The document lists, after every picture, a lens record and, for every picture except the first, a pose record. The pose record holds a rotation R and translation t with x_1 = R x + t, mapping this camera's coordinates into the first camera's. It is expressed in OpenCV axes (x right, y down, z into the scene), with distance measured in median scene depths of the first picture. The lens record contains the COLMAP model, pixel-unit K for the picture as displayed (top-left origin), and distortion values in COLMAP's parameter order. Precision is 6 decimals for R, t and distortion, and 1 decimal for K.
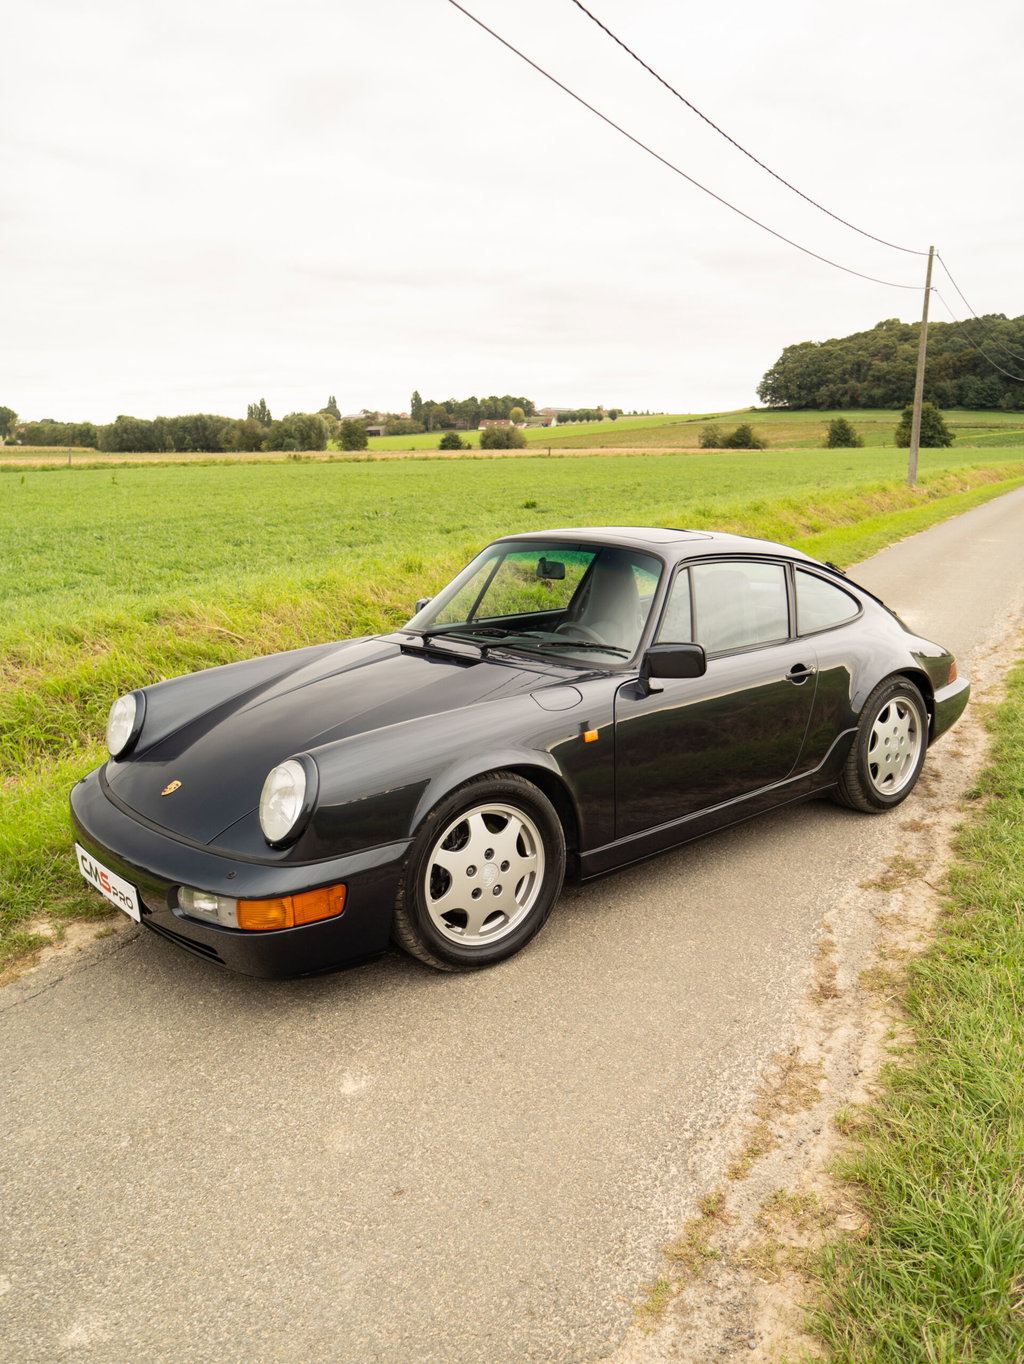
lens RADIAL K [[1033.2, 0, 519.9], [0, 1033.2, 679.3], [0, 0, 1]] dist [-0.004566, 0.009686]
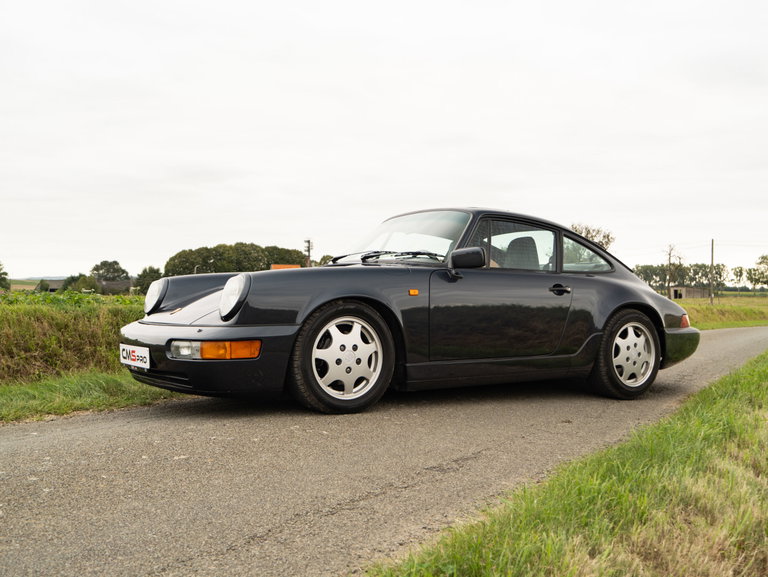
lens RADIAL K [[812.5, 0, 401.6], [0, 812.5, 289.0], [0, 0, 1]] dist [-0.025285, 0.000000]
pose [[0.994655, 0.028244, -0.099319, 0.137725], [-0.048978, 0.975825, -0.212997, 0.253860], [0.090902, 0.216723, 0.971992, -0.241366]]
